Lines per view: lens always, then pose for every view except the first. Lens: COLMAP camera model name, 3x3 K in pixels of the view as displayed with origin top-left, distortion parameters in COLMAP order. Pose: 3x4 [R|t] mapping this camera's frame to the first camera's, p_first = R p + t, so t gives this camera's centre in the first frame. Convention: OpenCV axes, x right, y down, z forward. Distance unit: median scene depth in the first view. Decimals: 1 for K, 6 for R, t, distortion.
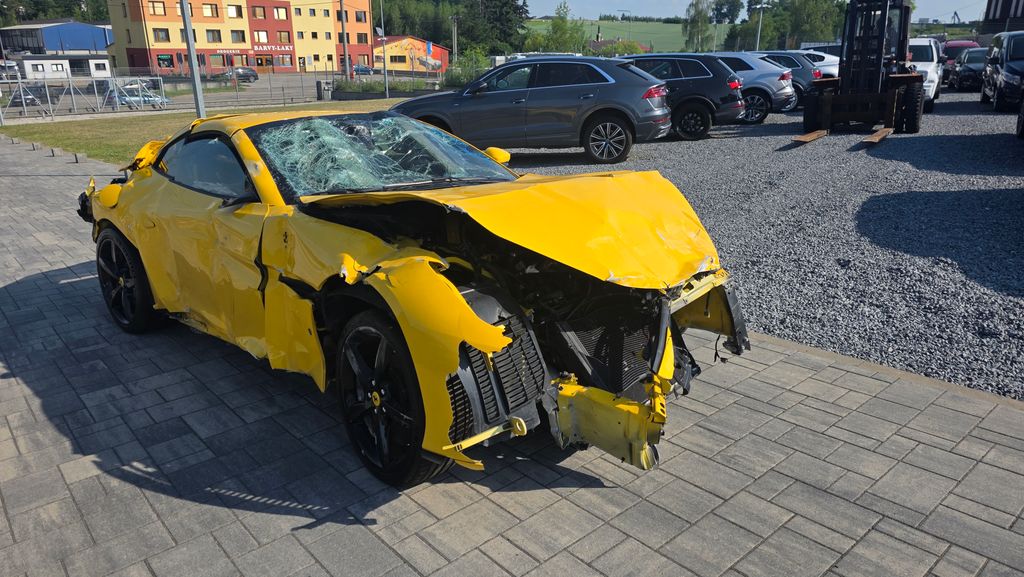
lens RADIAL K [[687.4, 0, 511.7], [0, 687.4, 287.8], [0, 0, 1]] dist [0.037389, -0.007467]
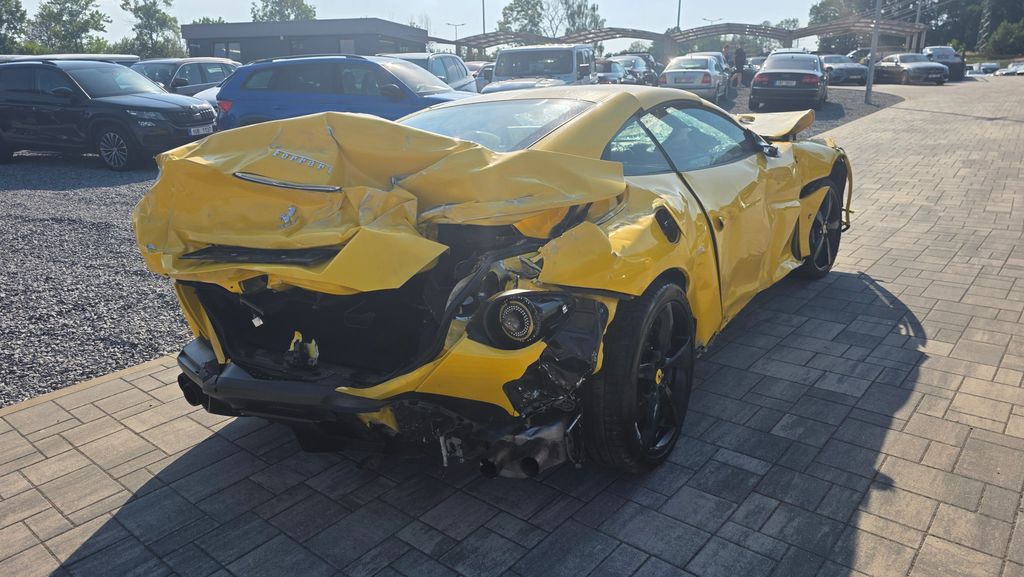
lens RADIAL K [[687.4, 0, 512.0], [0, 687.4, 288.5], [0, 0, 1]] dist [0.037389, -0.007467]
pose [[-0.153102, -0.245994, 0.957103, -1.524132], [0.320193, 0.903924, 0.283545, -0.389510], [-0.934899, 0.349869, -0.059627, 1.602438]]
